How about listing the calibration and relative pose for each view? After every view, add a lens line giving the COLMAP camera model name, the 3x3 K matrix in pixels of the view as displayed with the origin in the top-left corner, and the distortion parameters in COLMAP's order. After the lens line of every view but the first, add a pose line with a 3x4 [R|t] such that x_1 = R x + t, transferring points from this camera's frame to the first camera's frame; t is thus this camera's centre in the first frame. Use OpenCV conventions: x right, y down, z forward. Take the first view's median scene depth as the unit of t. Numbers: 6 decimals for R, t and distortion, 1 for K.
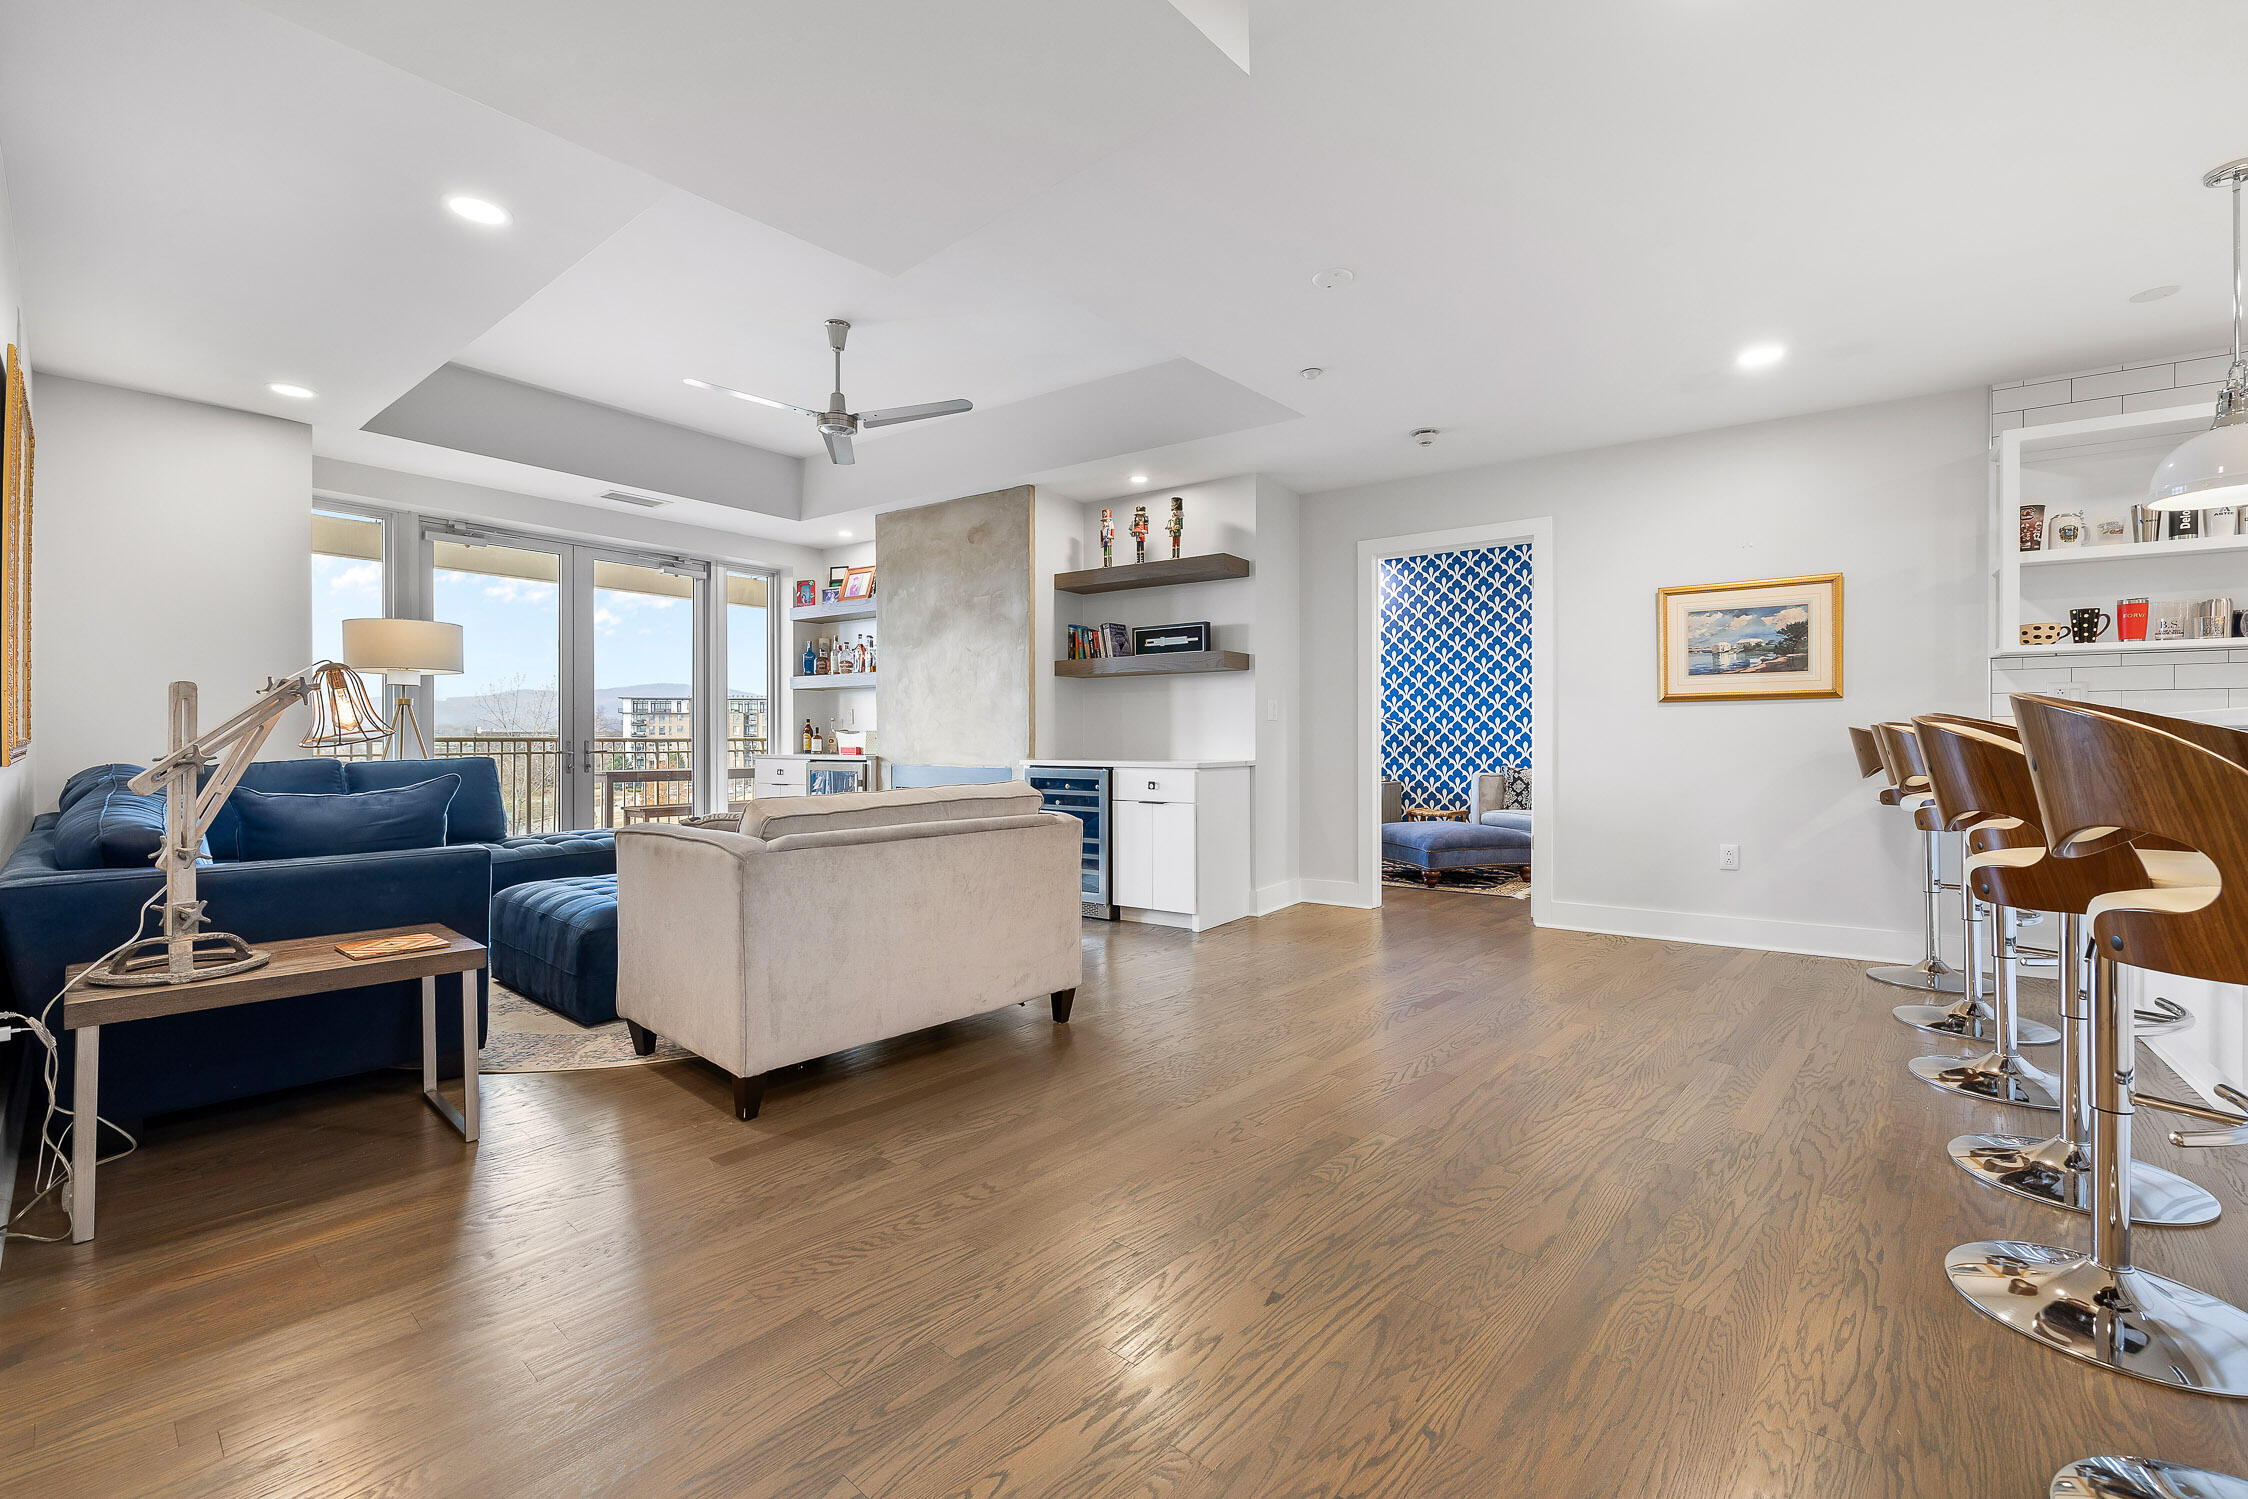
lens RADIAL K [[951.4, 0, 1123.7], [0, 951.4, 745.5], [0, 0, 1]] dist [0.000028, 0.000341]
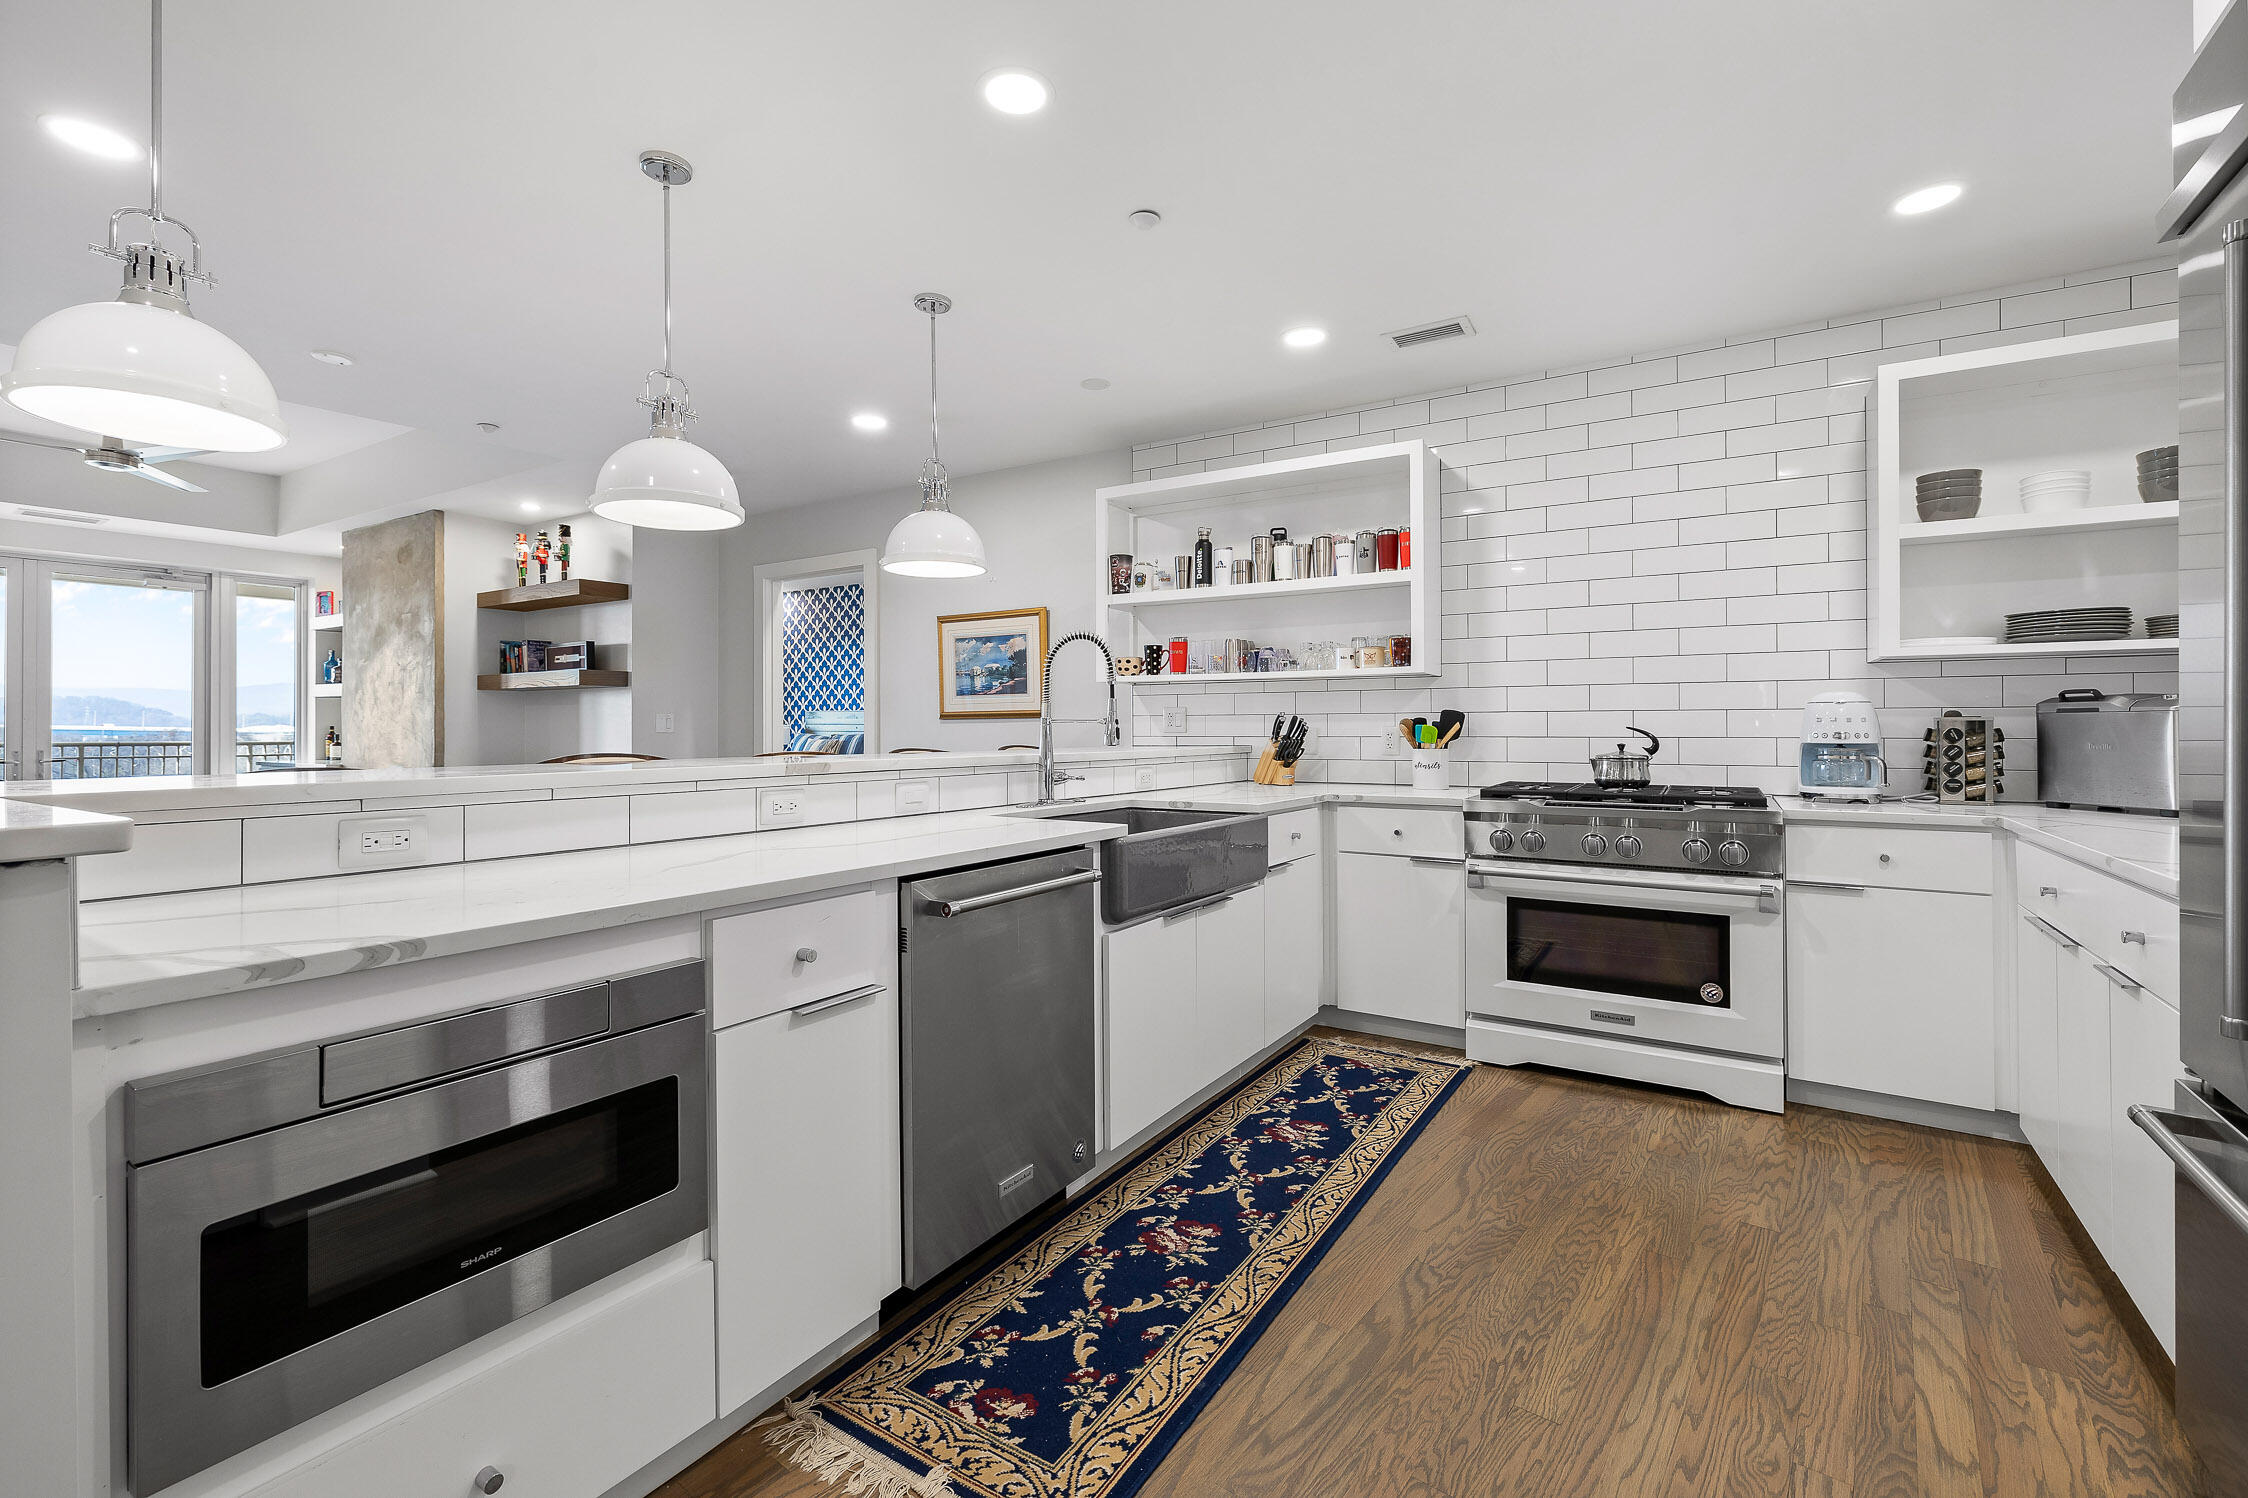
lens RADIAL K [[955.2, 0, 1129.7], [0, 955.2, 718.3], [0, 0, 1]] dist [-0.000745, 0.000371]
pose [[0.998154, -0.000375, 0.060727, 0.624131], [0.001324, 0.999878, -0.015588, -0.025430], [-0.060714, 0.015640, 0.998033, -0.104123]]
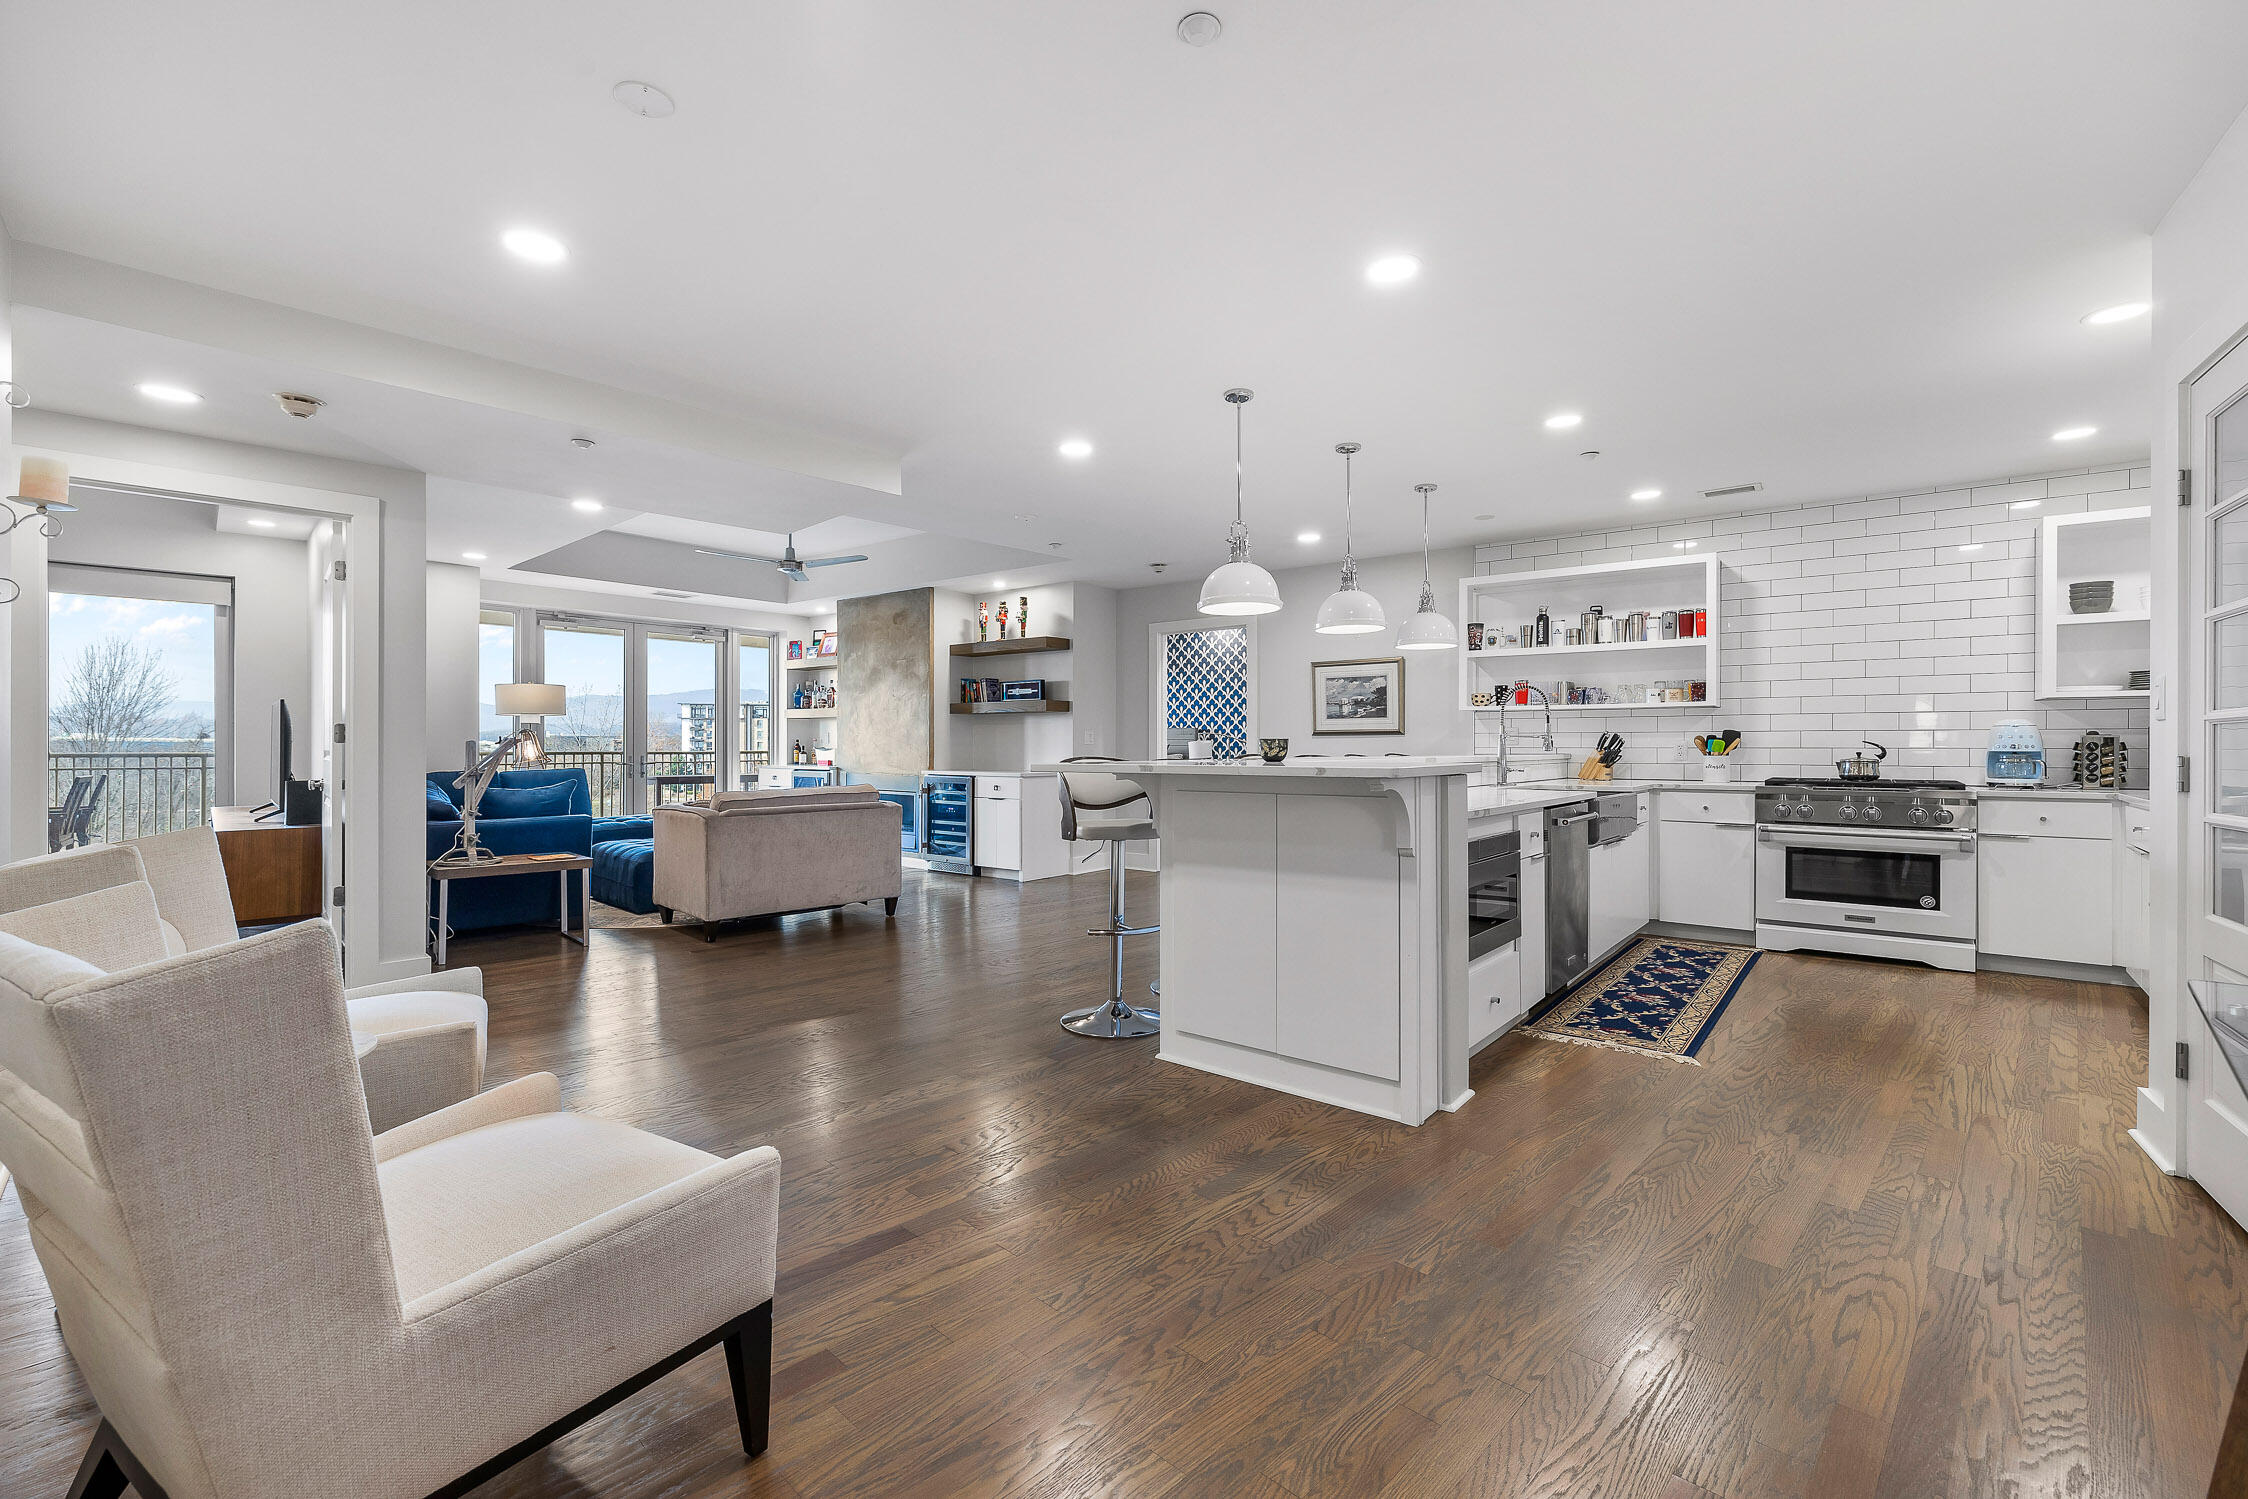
lens RADIAL K [[951.4, 0, 1123.7], [0, 951.4, 745.5], [0, 0, 1]] dist [0.000028, 0.000341]
pose [[0.998739, 0.002089, -0.050167, 0.290579], [-0.002331, 0.999986, -0.004777, -0.018444], [0.050156, 0.004888, 0.998729, -0.495928]]
